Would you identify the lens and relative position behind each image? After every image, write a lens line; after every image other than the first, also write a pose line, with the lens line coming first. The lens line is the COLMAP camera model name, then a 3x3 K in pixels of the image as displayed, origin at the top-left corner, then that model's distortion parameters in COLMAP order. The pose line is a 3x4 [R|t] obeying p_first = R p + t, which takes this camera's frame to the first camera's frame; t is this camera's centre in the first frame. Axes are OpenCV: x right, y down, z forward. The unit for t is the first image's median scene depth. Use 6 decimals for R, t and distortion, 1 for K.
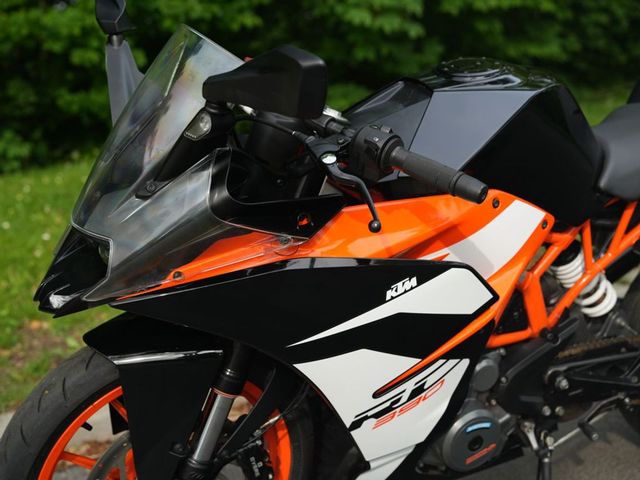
lens RADIAL K [[990.8, 0, 321.3], [0, 990.8, 241.9], [0, 0, 1]] dist [0.045558, 0.000000]
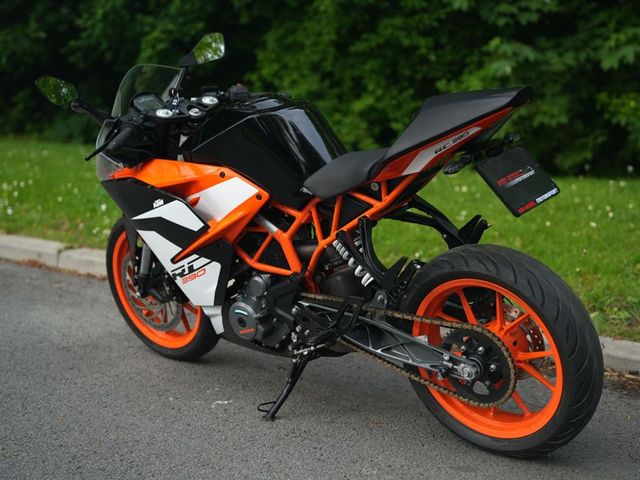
lens RADIAL K [[990.8, 0, 321.9], [0, 990.8, 240.4], [0, 0, 1]] dist [0.045558, 0.000000]
pose [[0.407983, 0.215437, -0.887207, 1.736045], [-0.222363, 0.965945, 0.132302, -0.188677], [0.885497, 0.143305, 0.441995, 0.380728]]
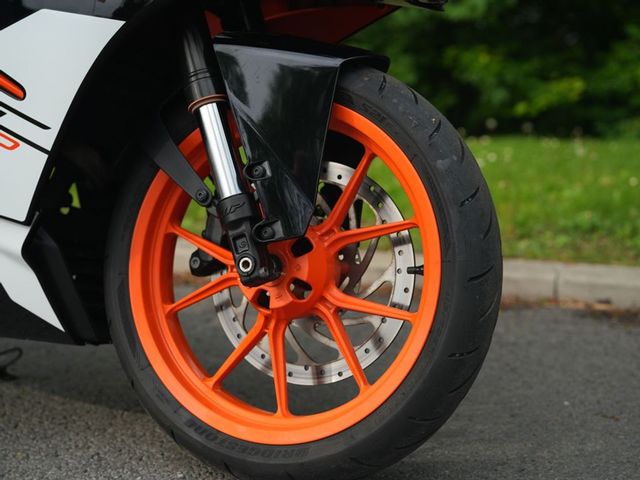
lens RADIAL K [[990.8, 0, 318.3], [0, 990.8, 218.7], [0, 0, 1]] dist [0.045558, 0.000000]
pose [[0.570544, 0.149117, -0.807616, 1.182366], [-0.189622, 0.980726, 0.047120, 0.089461], [0.799077, 0.126257, 0.587823, 0.659403]]
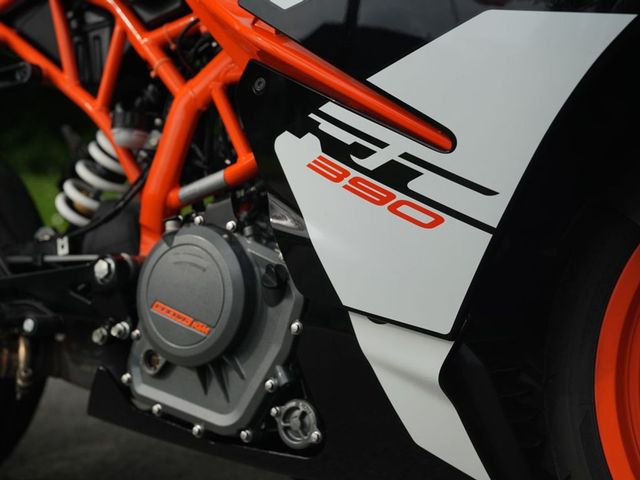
lens RADIAL K [[990.8, 0, 322.1], [0, 990.8, 244.9], [0, 0, 1]] dist [0.045558, 0.000000]
pose [[0.454892, 0.137669, -0.879841, 0.844158], [-0.135780, 0.987150, 0.084259, 0.091934], [0.880135, 0.081136, 0.467739, 0.633221]]
